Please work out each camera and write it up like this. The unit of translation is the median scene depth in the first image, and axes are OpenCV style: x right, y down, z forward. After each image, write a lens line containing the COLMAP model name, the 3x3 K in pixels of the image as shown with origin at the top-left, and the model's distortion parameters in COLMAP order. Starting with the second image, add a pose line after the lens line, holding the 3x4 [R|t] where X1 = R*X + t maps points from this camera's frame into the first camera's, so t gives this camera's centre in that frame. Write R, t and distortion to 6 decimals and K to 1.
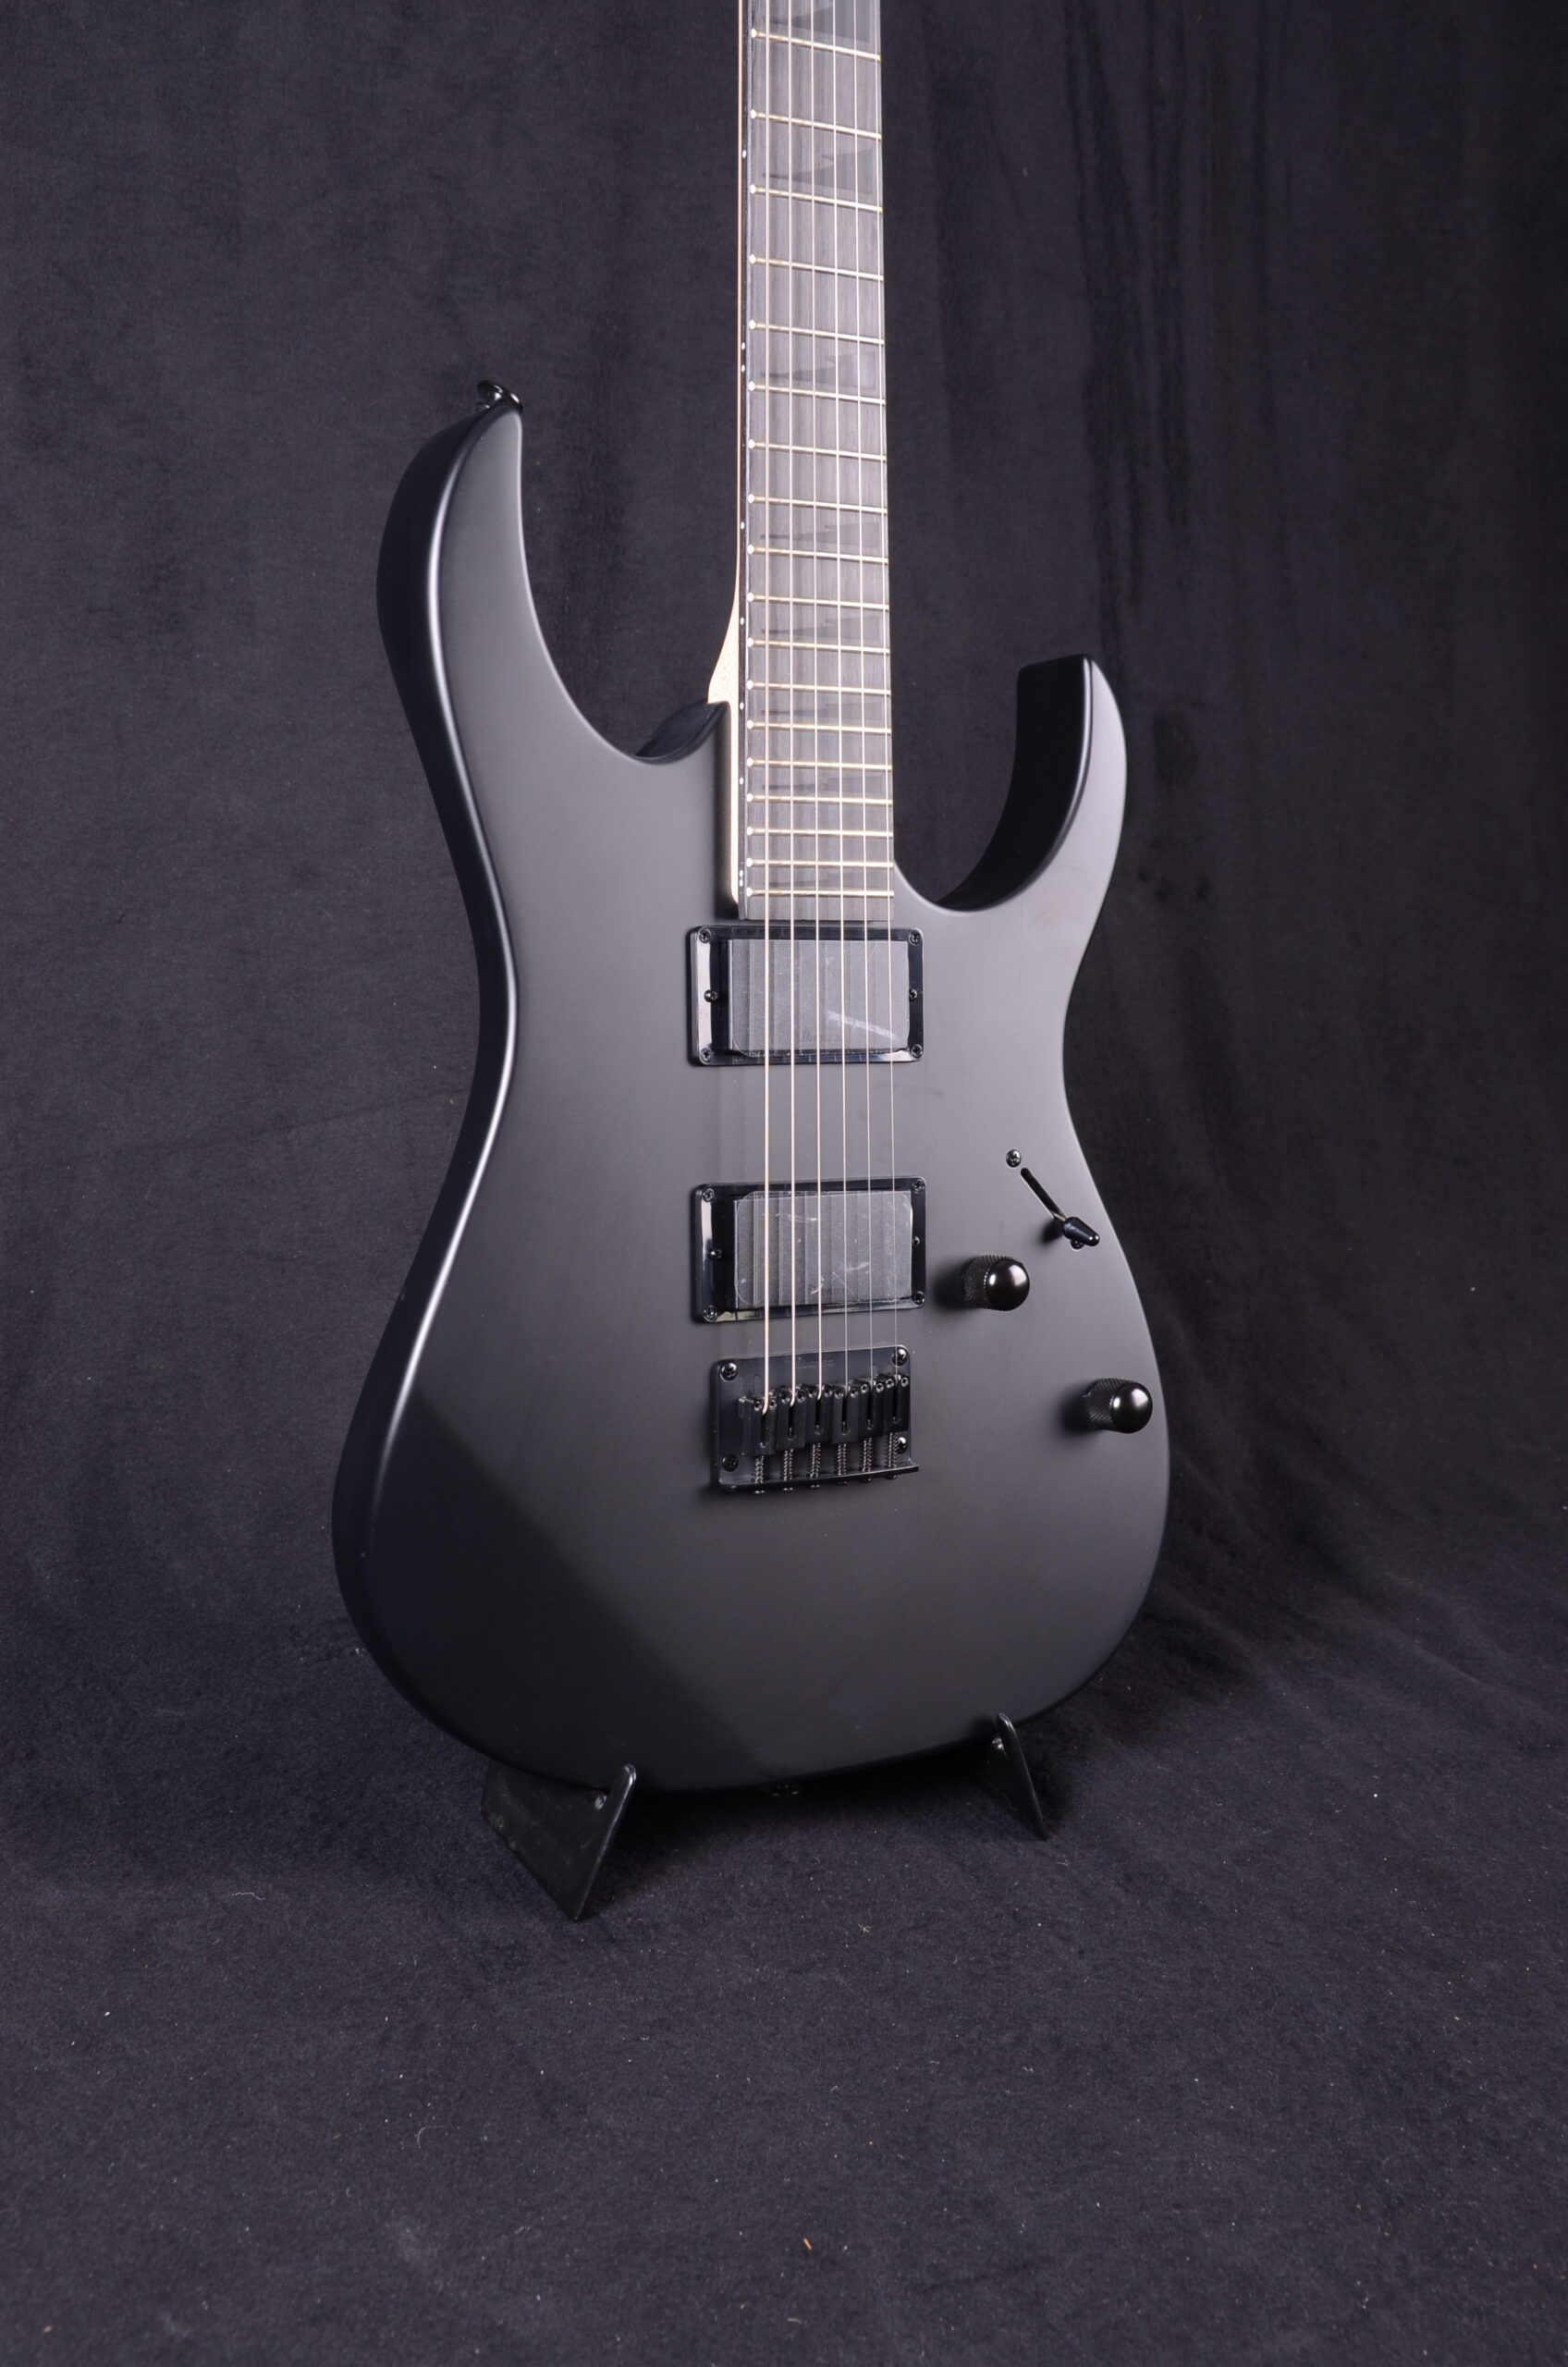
lens RADIAL K [[2802.7, 0, 791.6], [0, 2802.7, 1222.1], [0, 0, 1]] dist [0.069347, 0.000000]
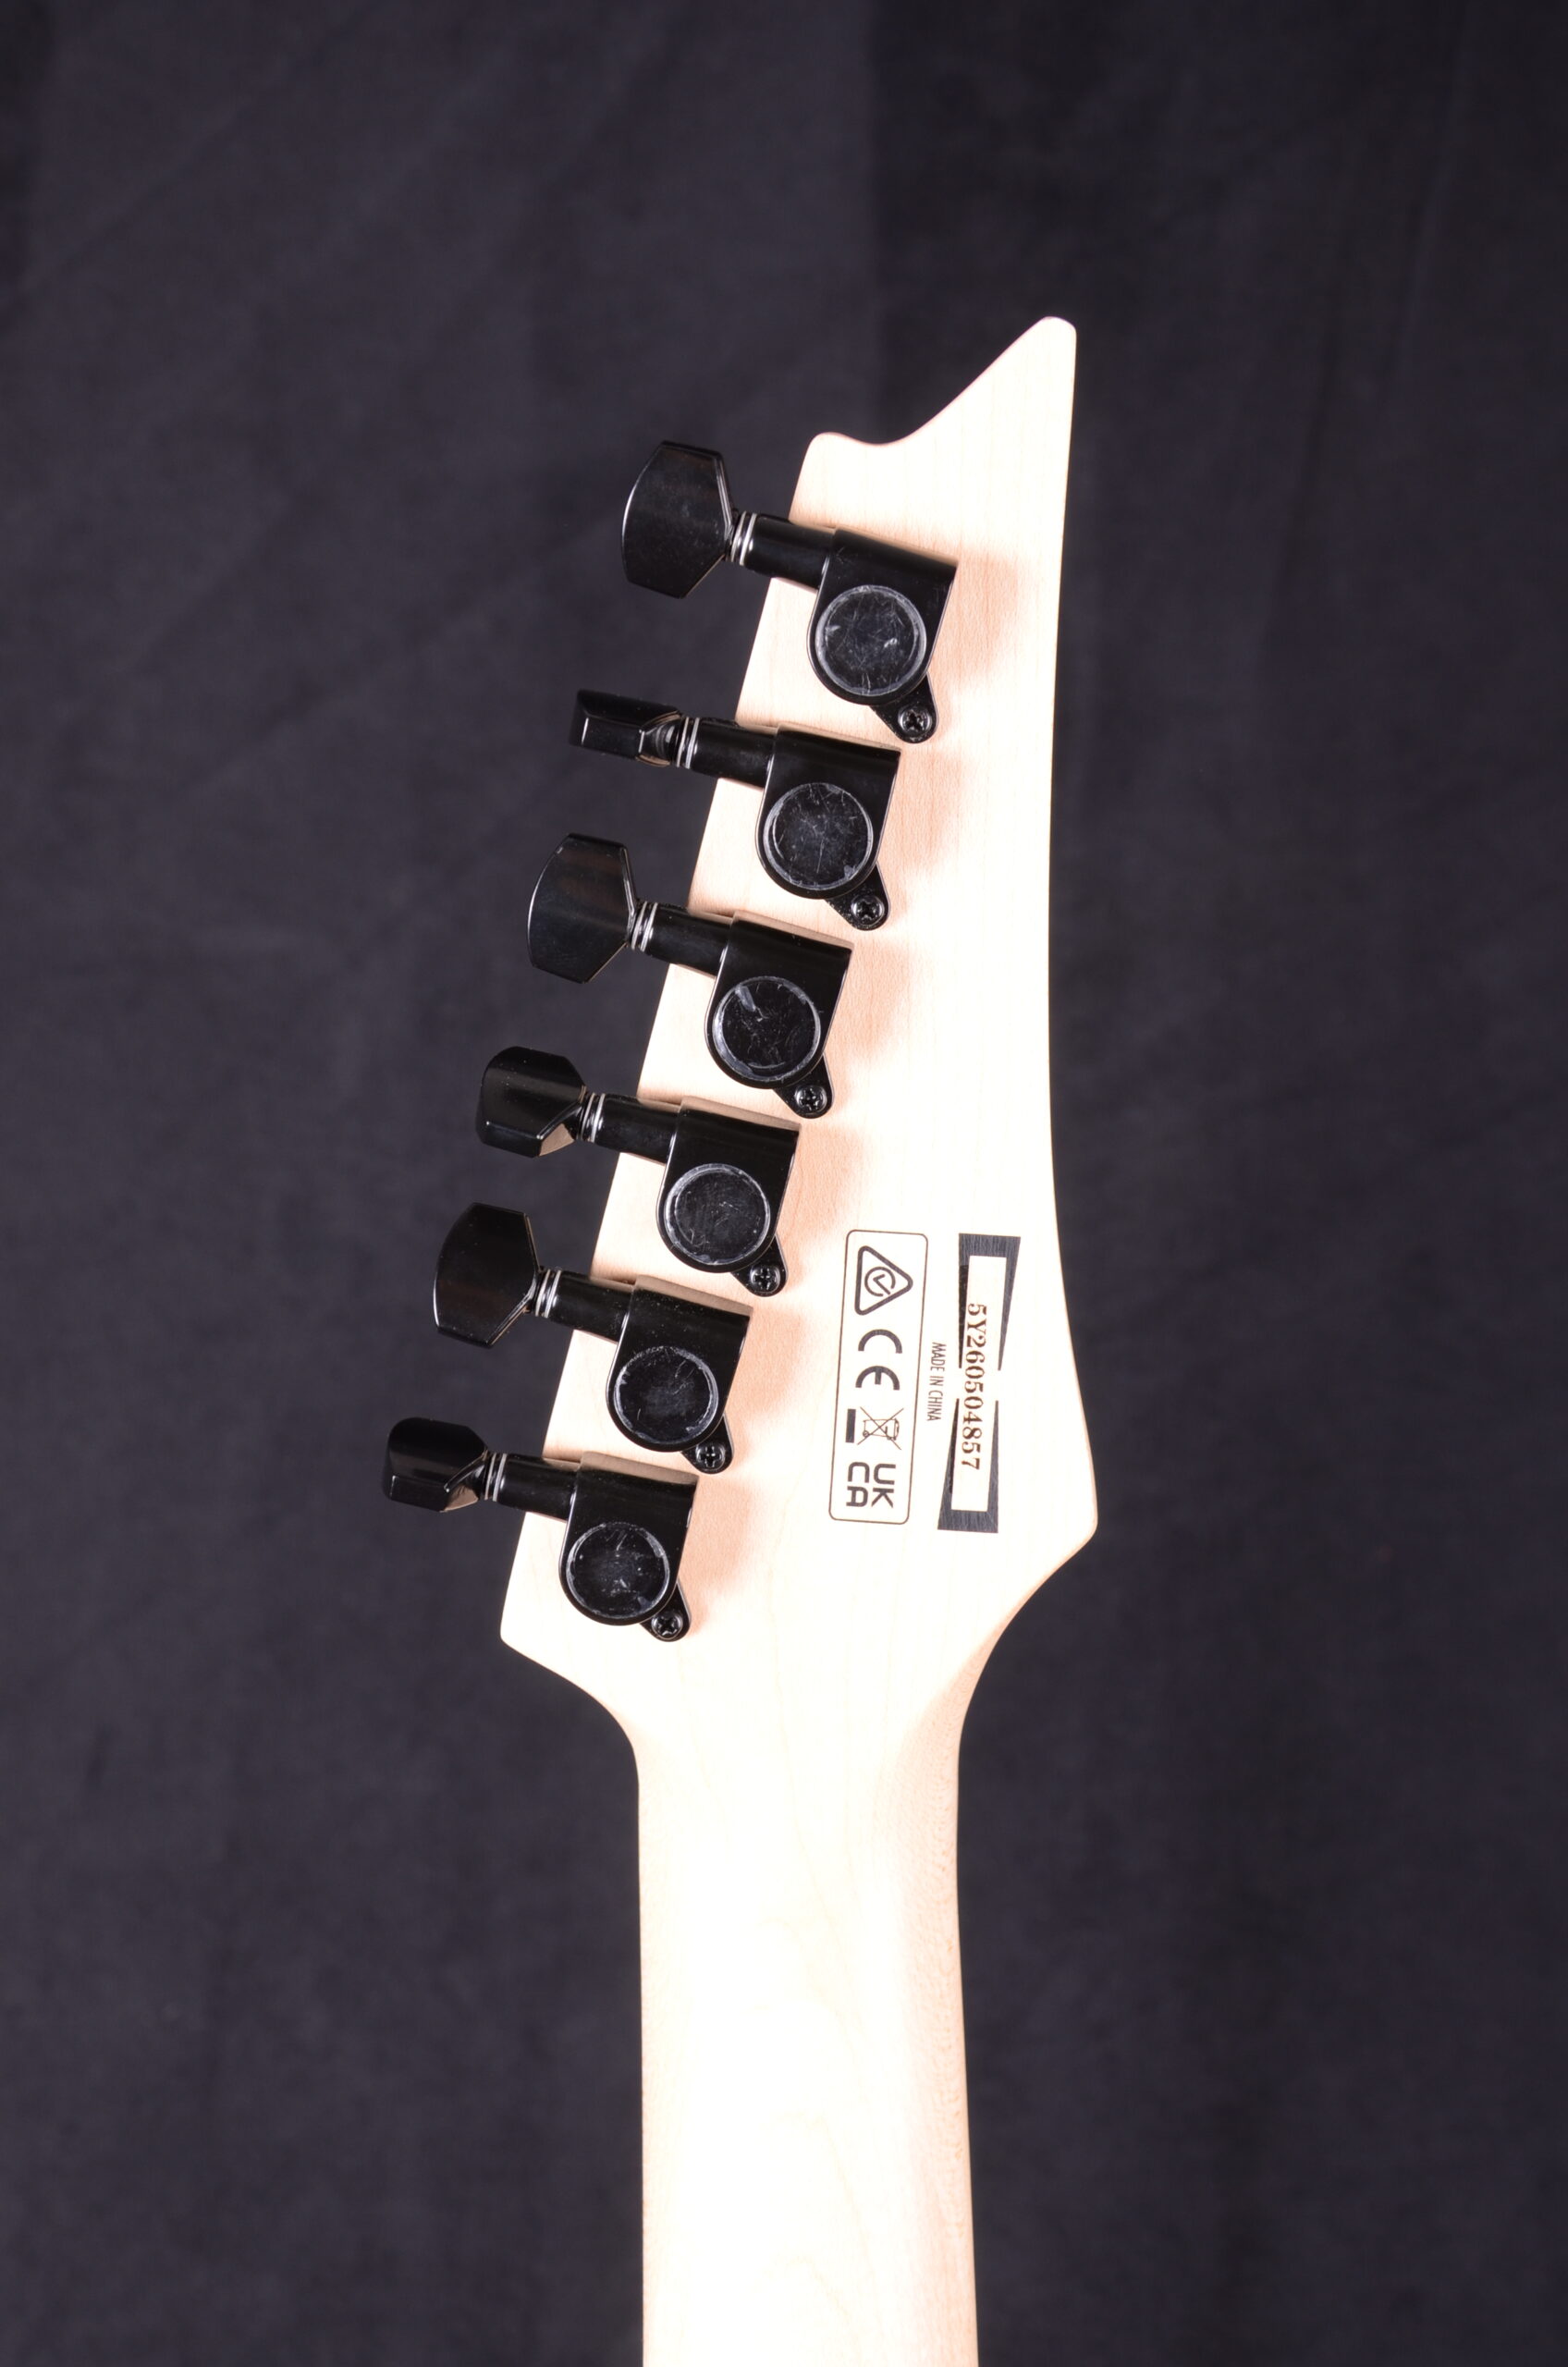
lens RADIAL K [[3228.1, 0, 772.3], [0, 3228.1, 1206.0], [0, 0, 1]] dist [0.111559, 0.000000]
pose [[0.883044, -0.043060, -0.467310, 0.182317], [-0.040292, 0.985148, -0.166913, -0.491055], [0.467557, 0.166221, 0.868194, 0.405010]]
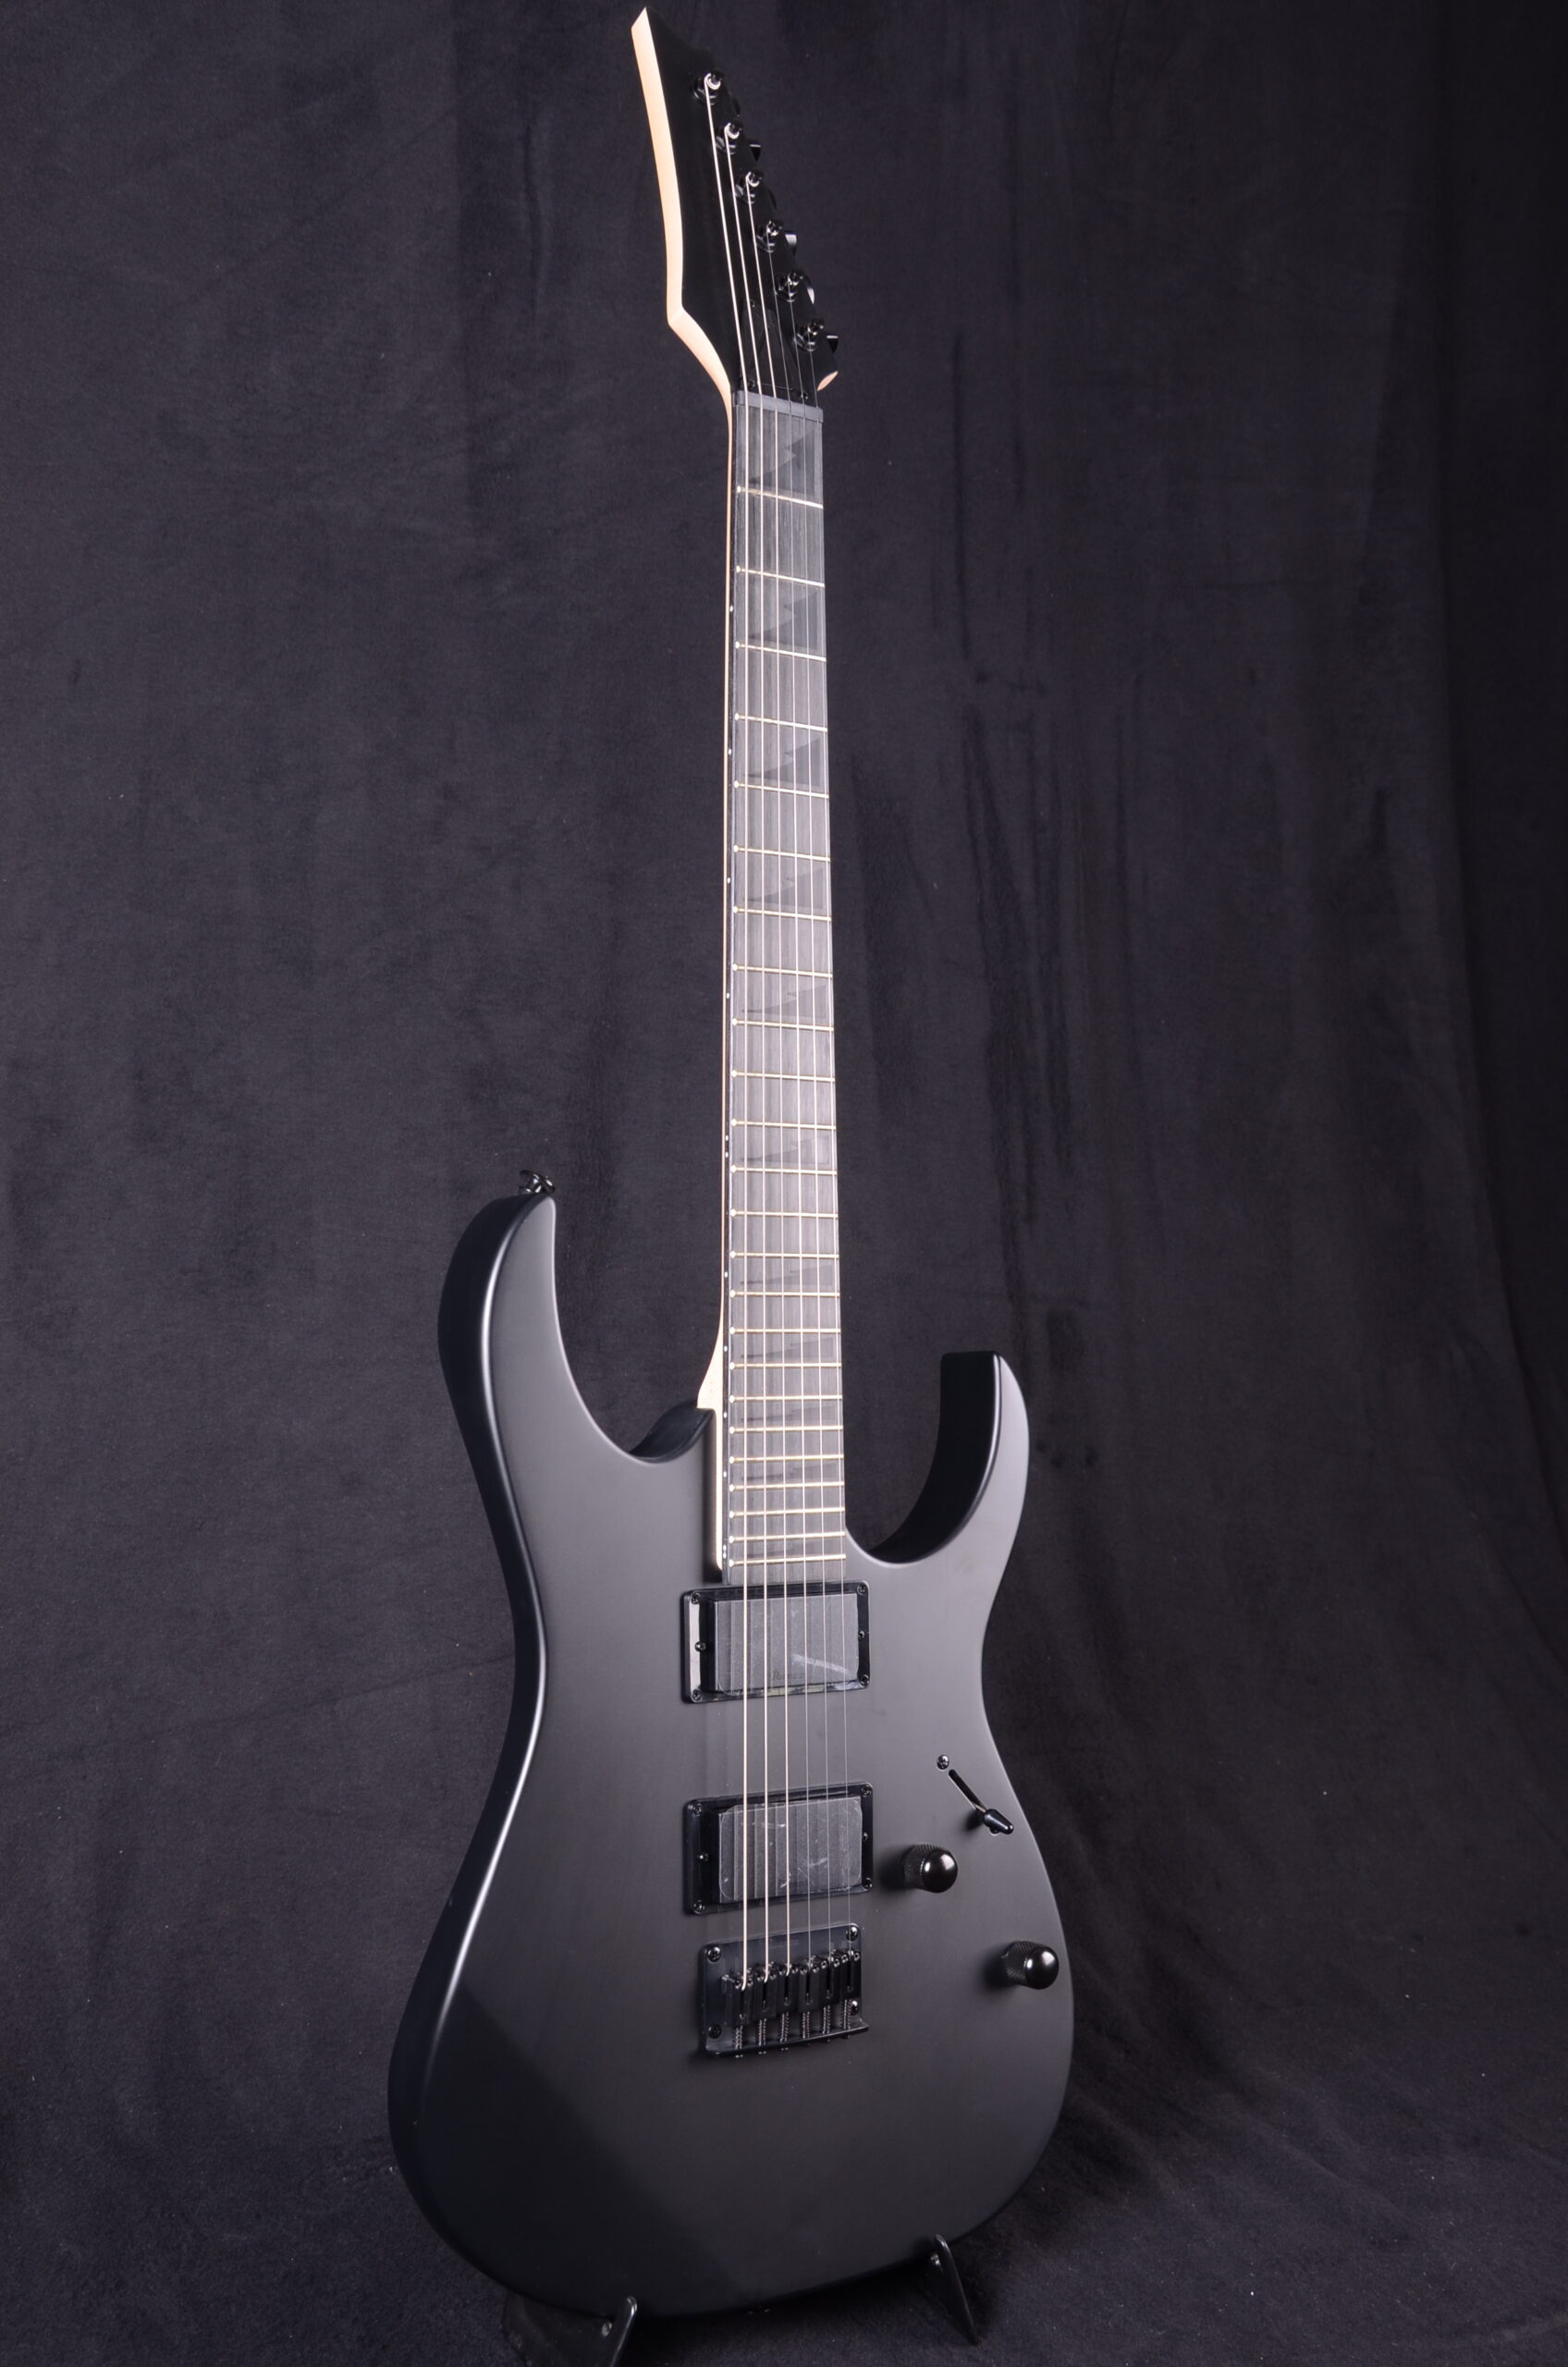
lens RADIAL K [[2567.8, 0, 796.6], [0, 2567.8, 1217.7], [0, 0, 1]] dist [0.026718, 0.000000]
pose [[0.999518, 0.000472, 0.031053, -0.016381], [0.003819, 0.990428, -0.137976, -0.084579], [-0.030820, 0.138028, 0.989949, -0.119073]]
